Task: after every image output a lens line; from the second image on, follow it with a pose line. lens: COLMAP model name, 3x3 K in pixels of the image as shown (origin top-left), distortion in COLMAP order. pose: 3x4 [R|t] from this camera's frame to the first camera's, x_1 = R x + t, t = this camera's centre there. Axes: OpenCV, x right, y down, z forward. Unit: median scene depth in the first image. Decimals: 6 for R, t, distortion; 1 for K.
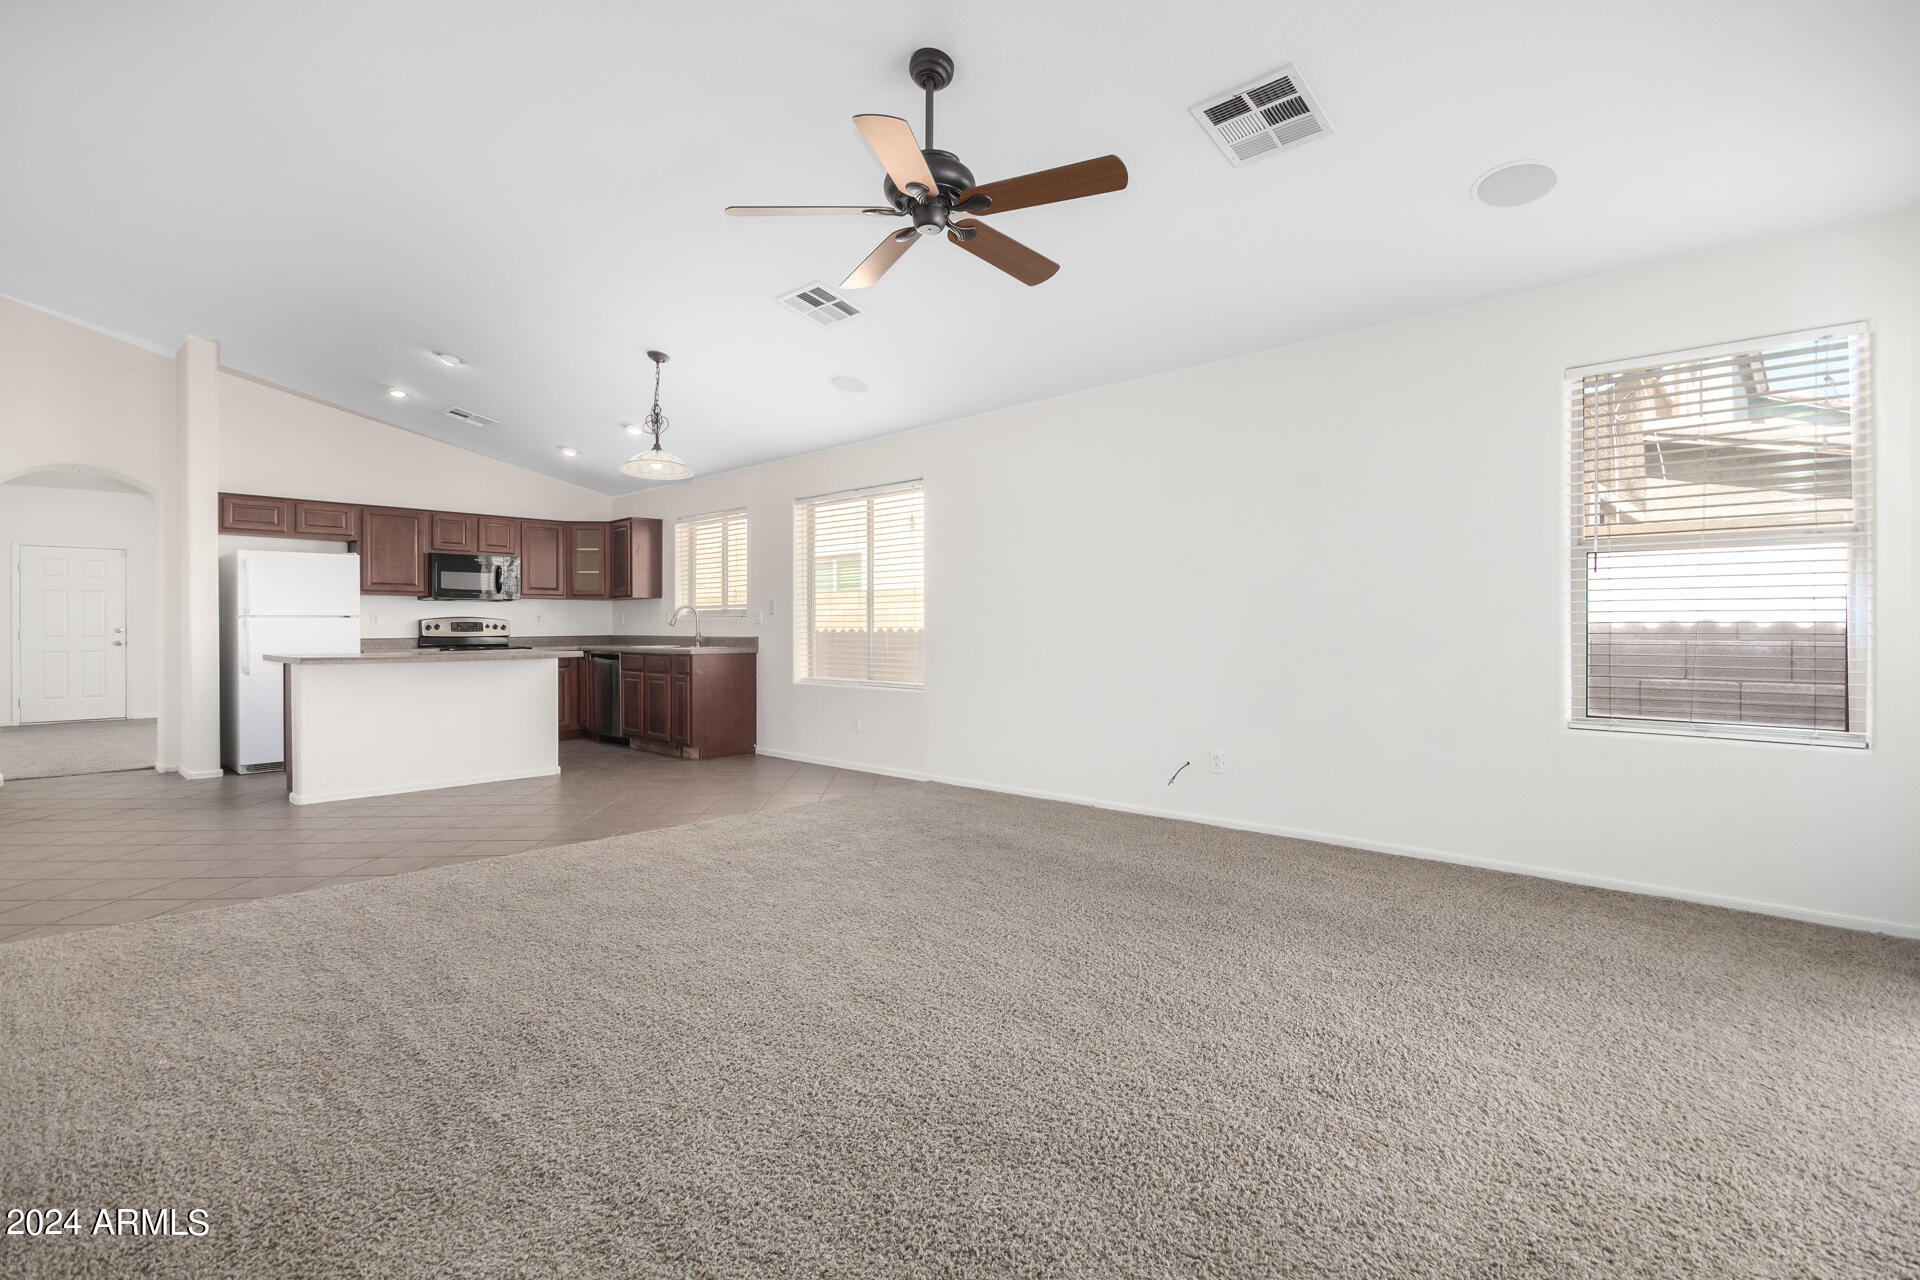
lens RADIAL K [[904.6, 0, 958.8], [0, 904.6, 621.5], [0, 0, 1]] dist [0.008493, -0.004525]
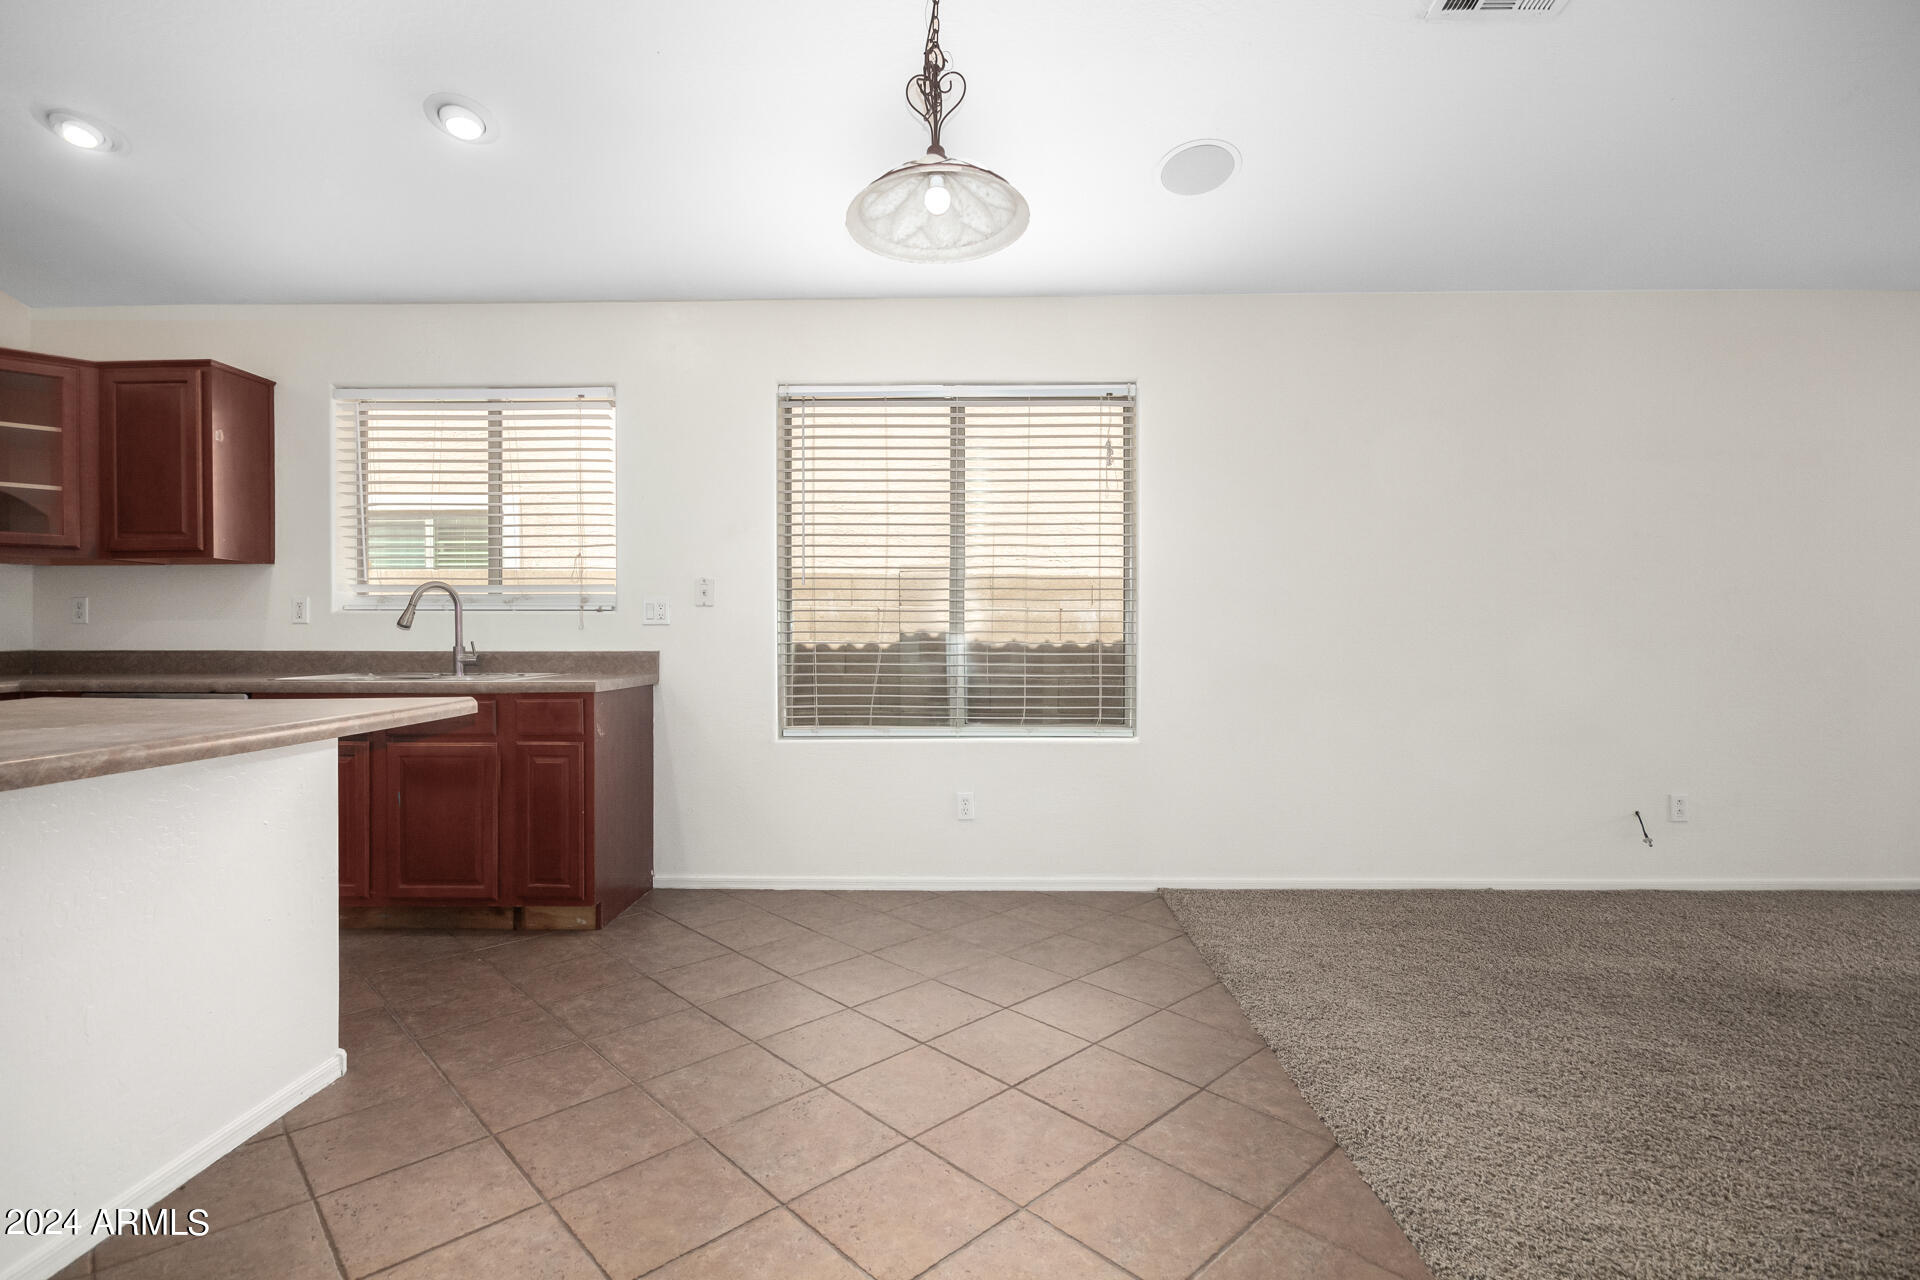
lens RADIAL K [[904.6, 0, 960.4], [0, 904.6, 644.4], [0, 0, 1]] dist [0.008493, -0.004525]
pose [[0.738582, -0.004458, 0.674148, -0.414572], [-0.005329, 0.999908, 0.012451, 0.005729], [-0.674142, -0.012789, 0.738491, 0.502543]]
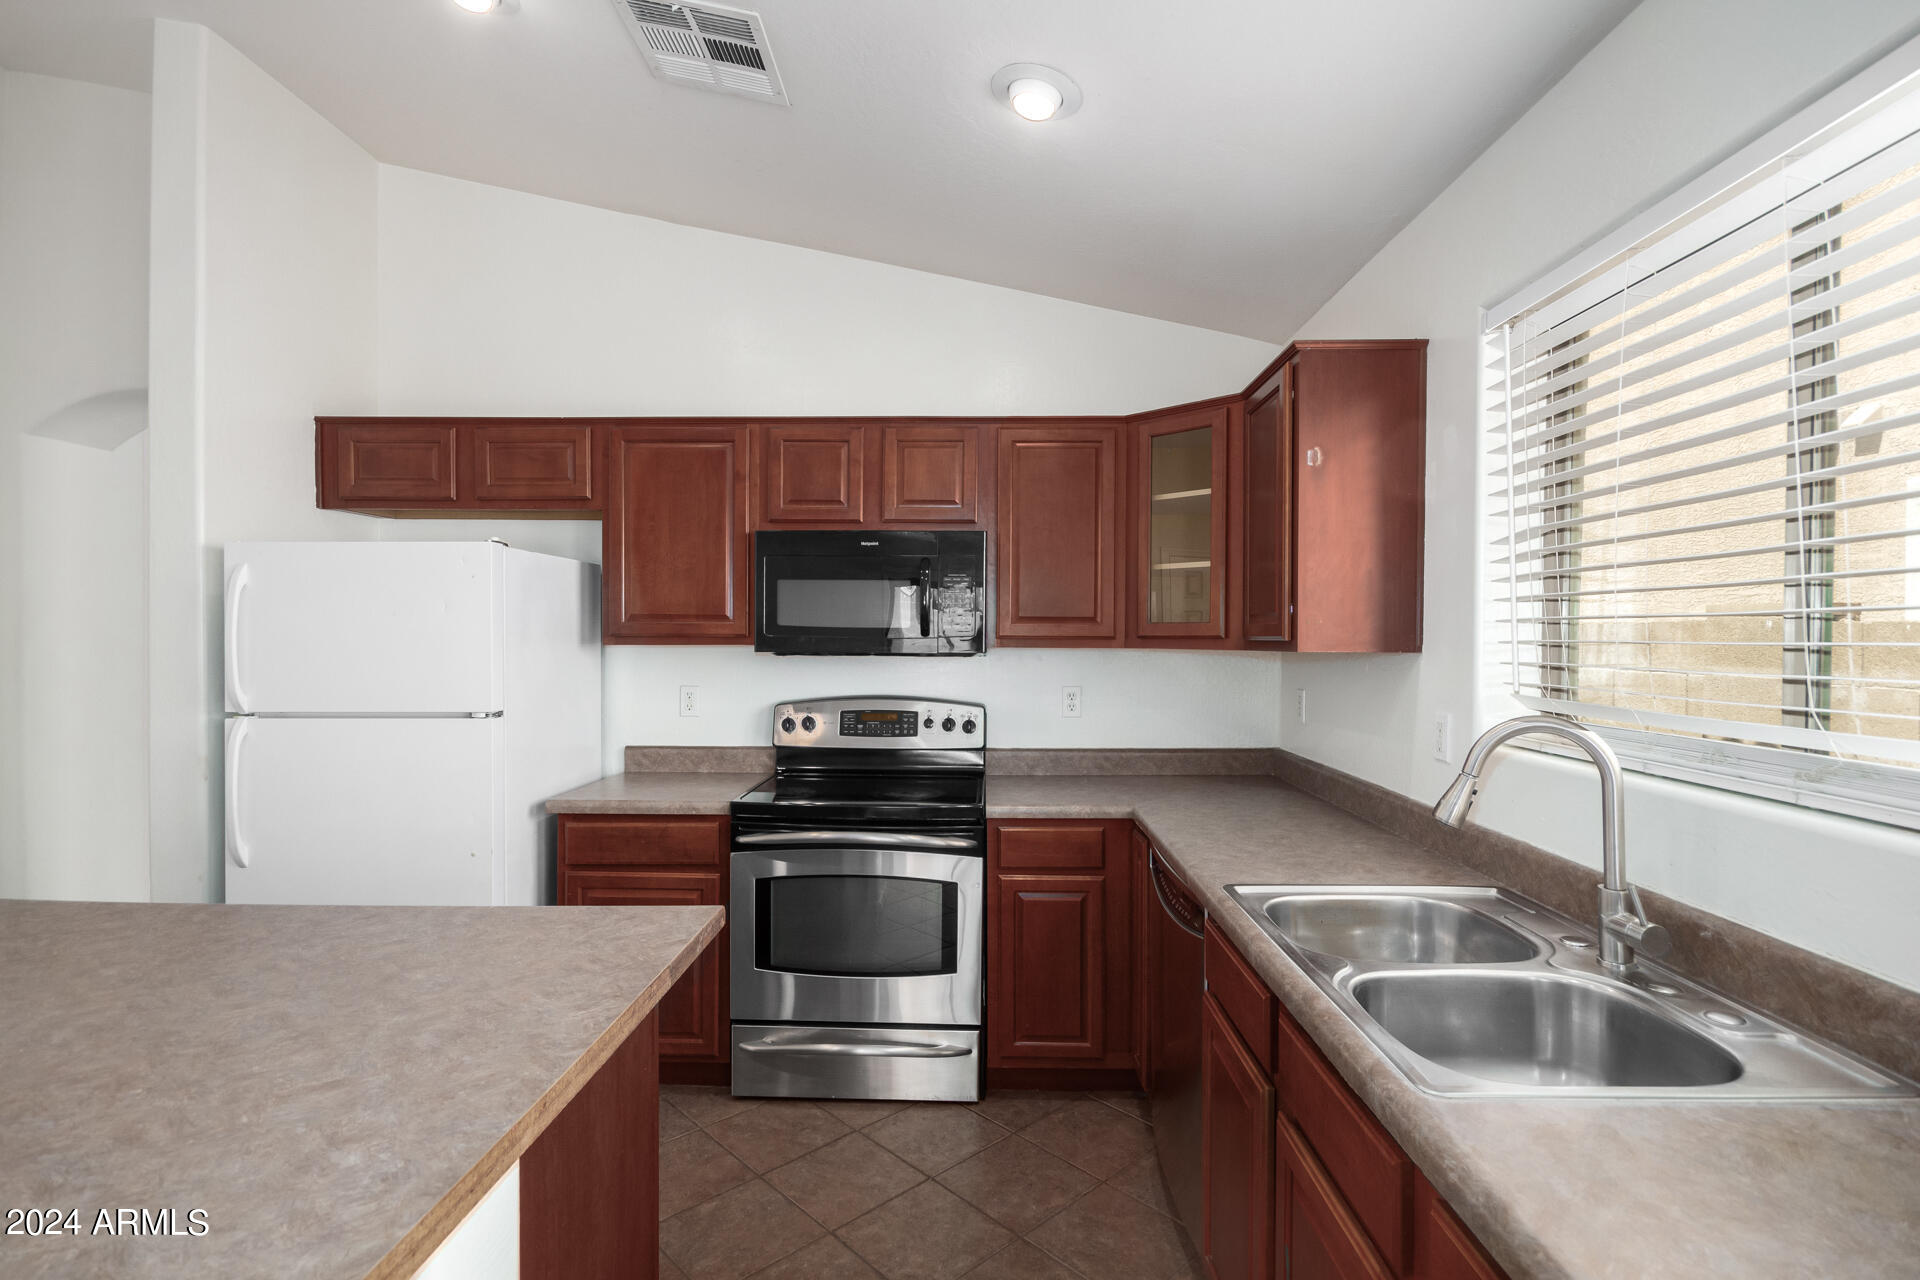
lens RADIAL K [[904.6, 0, 952.0], [0, 904.6, 649.4], [0, 0, 1]] dist [0.008493, -0.004525]
pose [[0.667423, 0.015208, -0.744524, -0.248906], [-0.002784, 0.999835, 0.017927, -0.033793], [0.744674, -0.009892, 0.667355, 0.805129]]
